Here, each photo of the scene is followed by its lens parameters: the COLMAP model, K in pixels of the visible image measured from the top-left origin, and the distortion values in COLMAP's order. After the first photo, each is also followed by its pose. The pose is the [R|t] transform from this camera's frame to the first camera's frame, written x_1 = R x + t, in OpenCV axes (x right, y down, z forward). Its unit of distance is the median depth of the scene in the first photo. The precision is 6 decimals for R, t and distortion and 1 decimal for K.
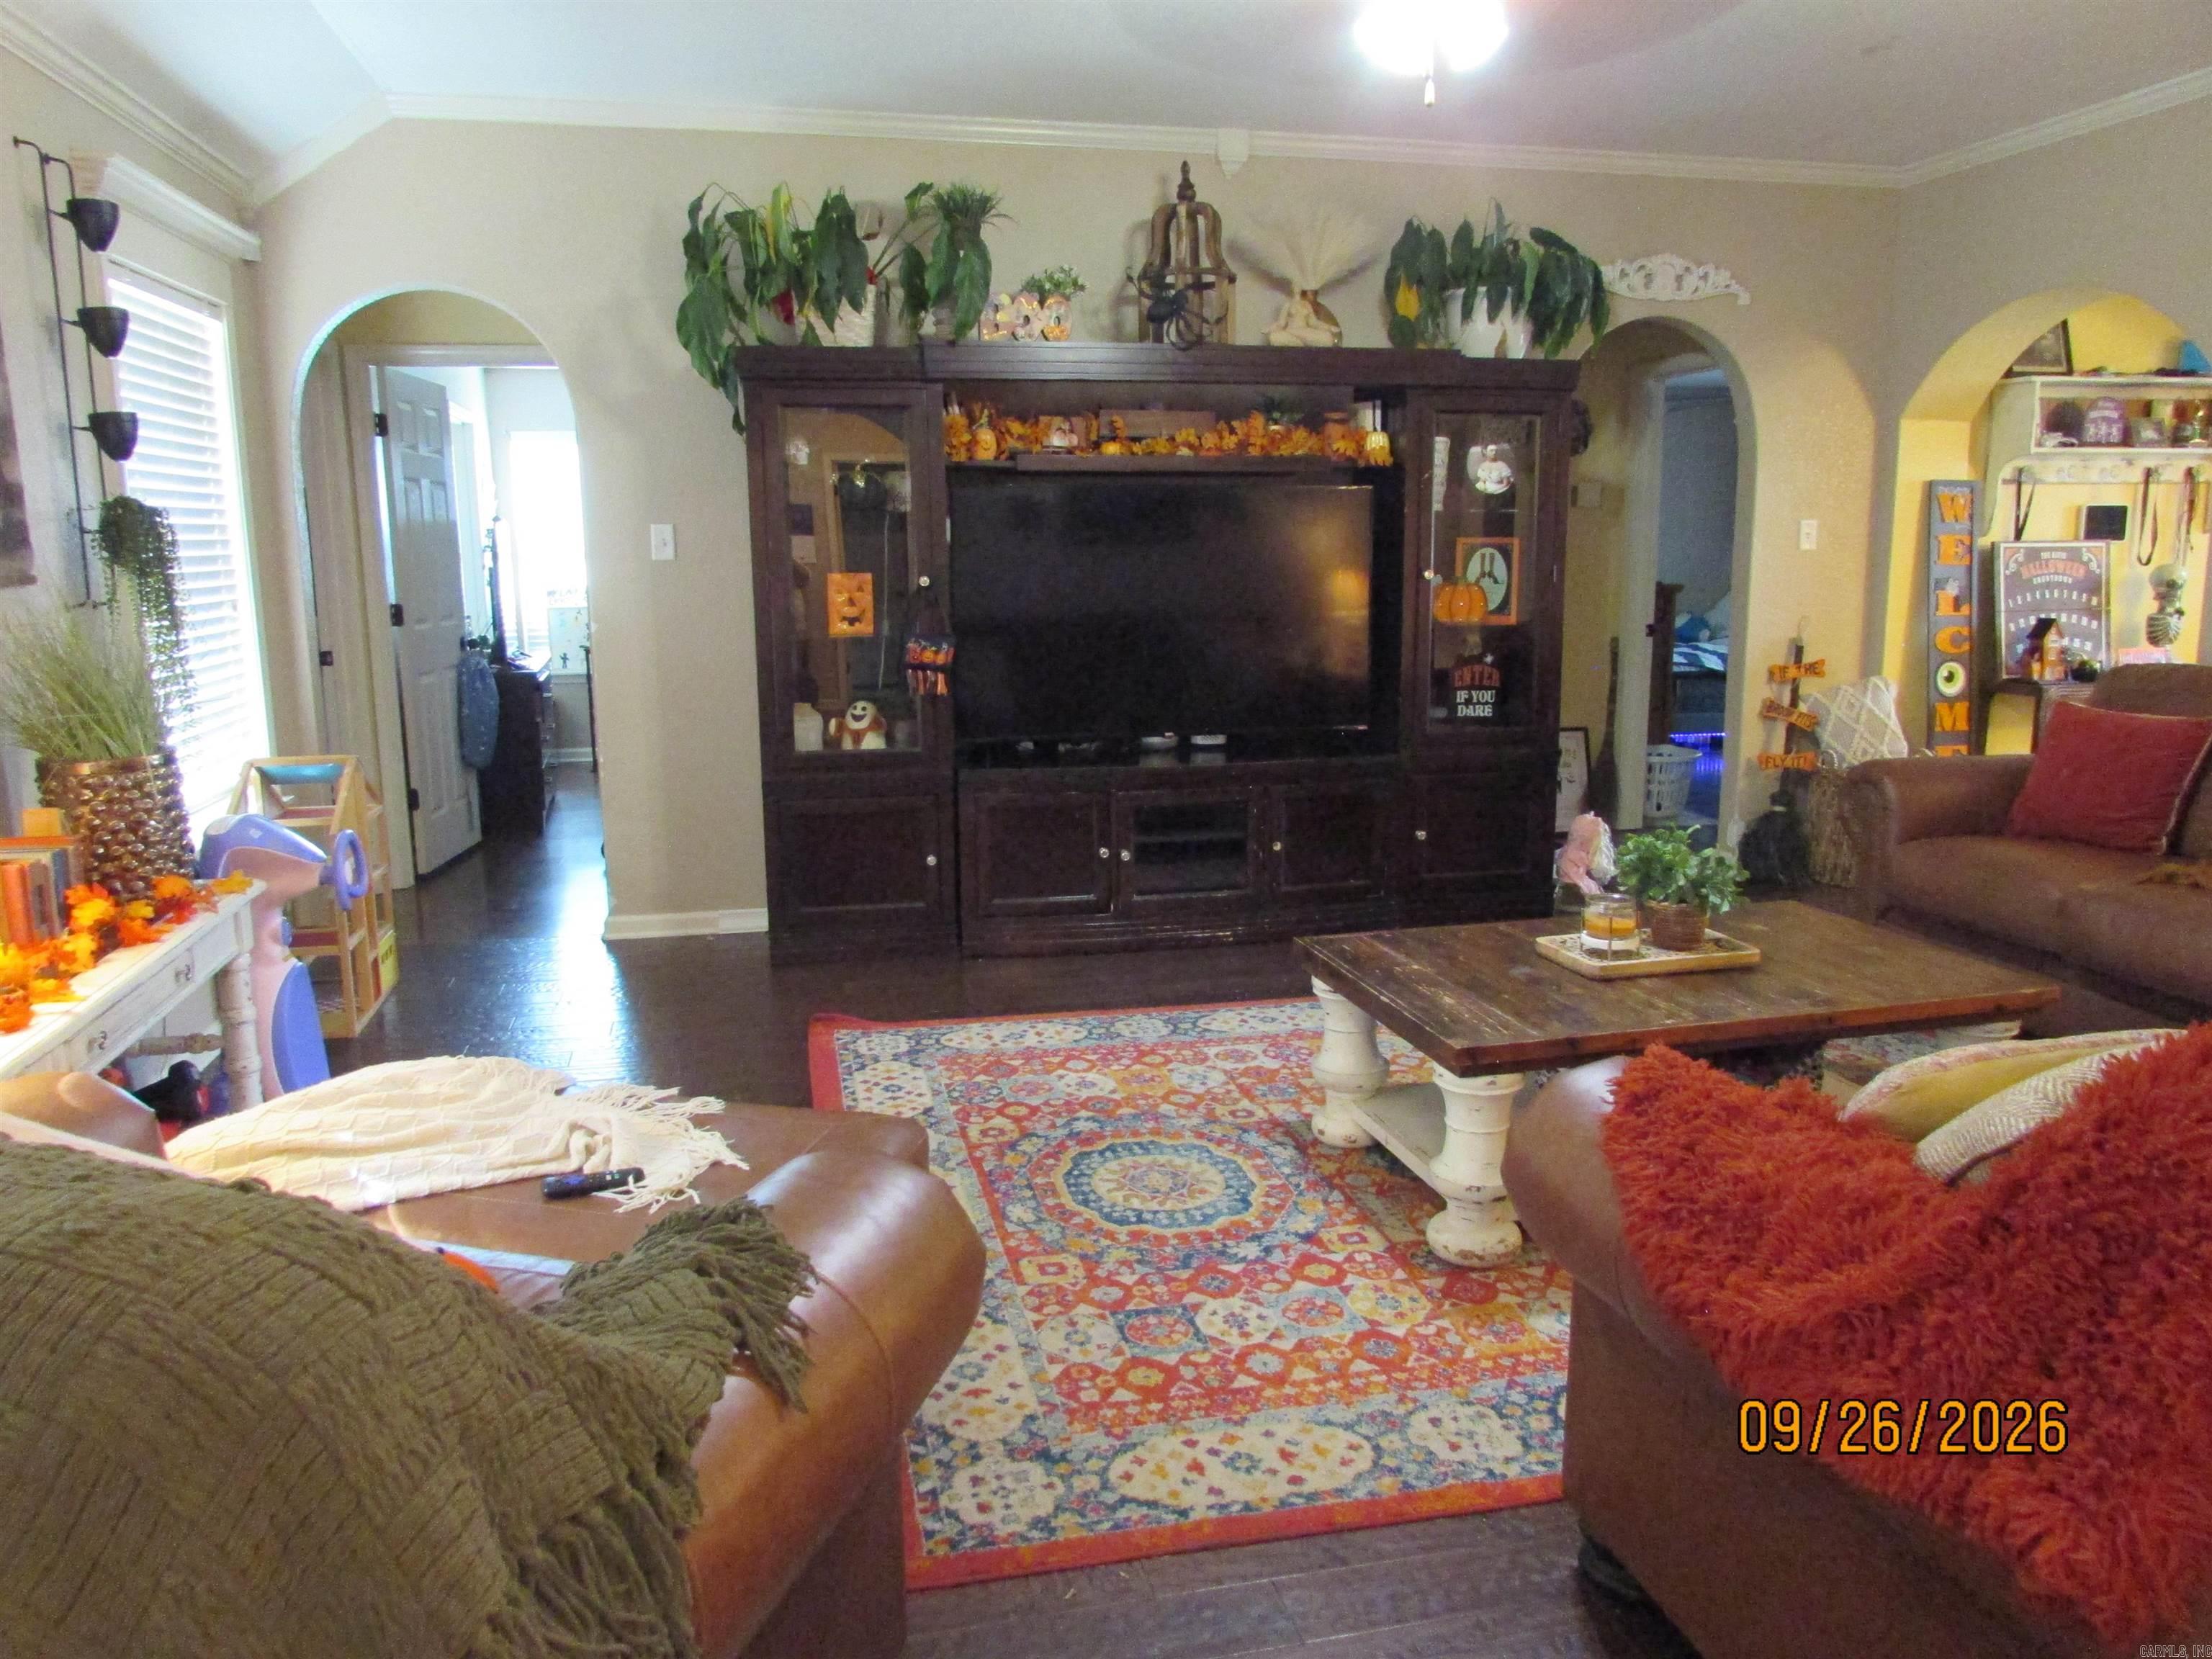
lens RADIAL K [[1584.8, 0, 1106.0], [0, 1584.8, 824.9], [0, 0, 1]] dist [-0.022175, 0.016252]
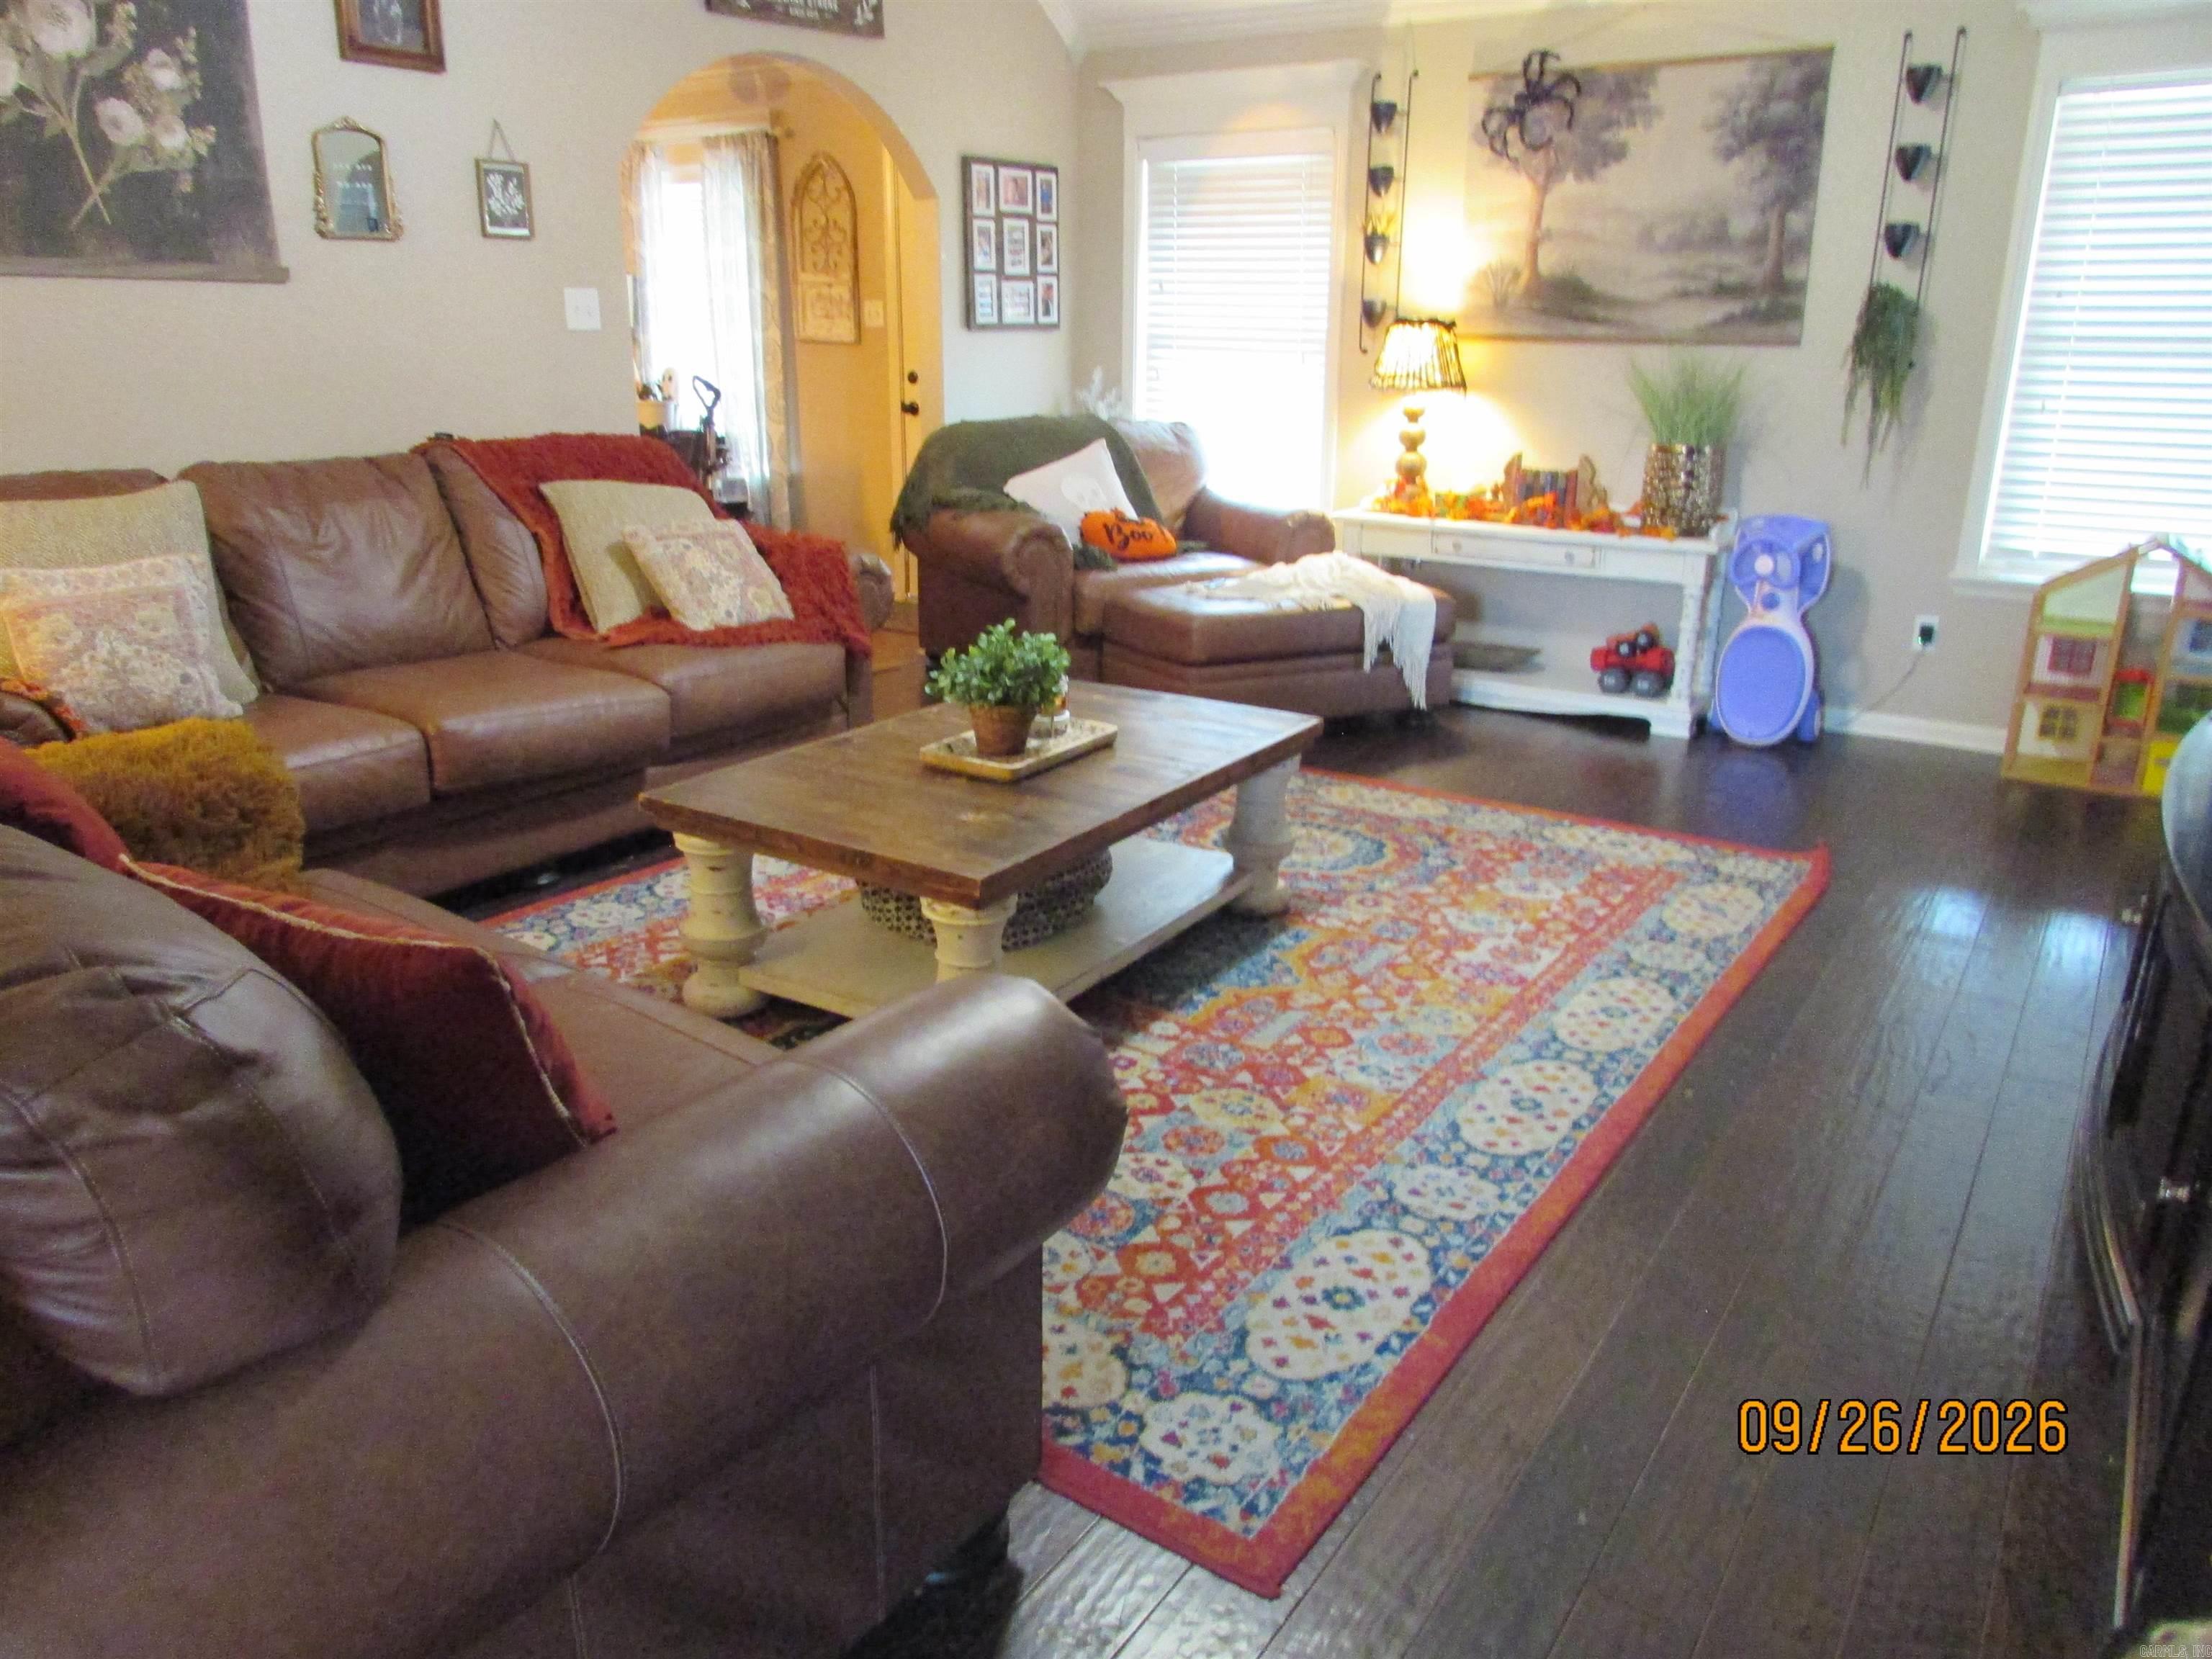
lens RADIAL K [[1584.8, 0, 1106.2], [0, 1584.8, 831.2], [0, 0, 1]] dist [-0.022175, 0.016252]
pose [[-0.731601, 0.208289, -0.649135, 0.803123], [-0.130687, 0.891674, 0.433403, -0.257894], [0.669090, 0.401911, -0.625129, 1.408475]]
